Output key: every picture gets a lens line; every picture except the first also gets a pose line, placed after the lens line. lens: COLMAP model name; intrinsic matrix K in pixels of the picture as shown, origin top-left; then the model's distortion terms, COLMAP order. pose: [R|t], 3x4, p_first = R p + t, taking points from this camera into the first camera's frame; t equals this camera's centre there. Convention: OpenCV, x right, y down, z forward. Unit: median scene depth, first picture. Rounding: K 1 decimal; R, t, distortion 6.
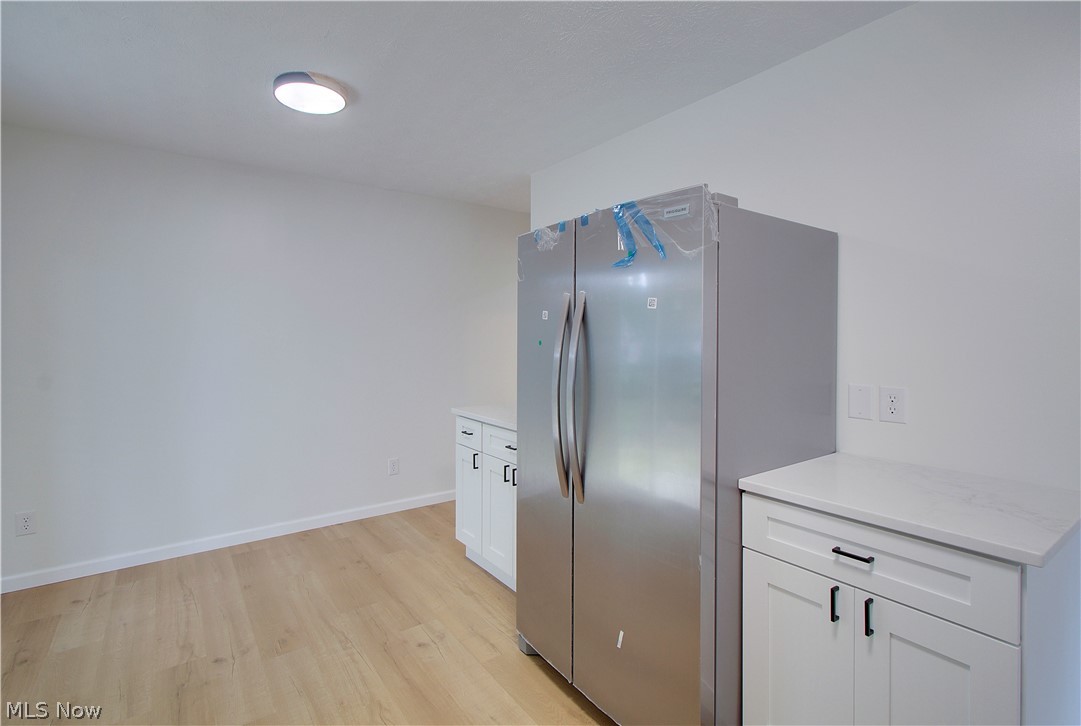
lens RADIAL K [[504.6, 0, 538.6], [0, 504.6, 341.9], [0, 0, 1]] dist [0.002018, 0.000808]
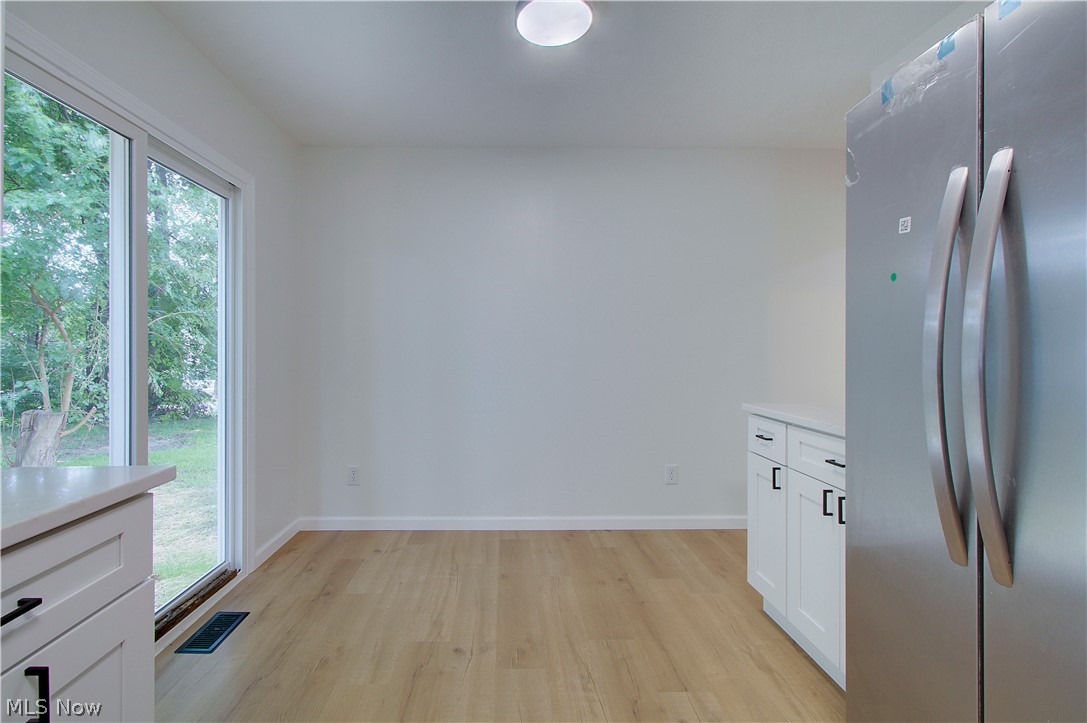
lens RADIAL K [[517.1, 0, 509.7], [0, 517.1, 349.2], [0, 0, 1]] dist [-0.000834, 0.000939]
pose [[0.810602, -0.002689, -0.585592, -0.005730], [-0.001060, 0.999981, -0.006059, 0.069947], [0.585597, 0.005532, 0.810584, 0.229773]]
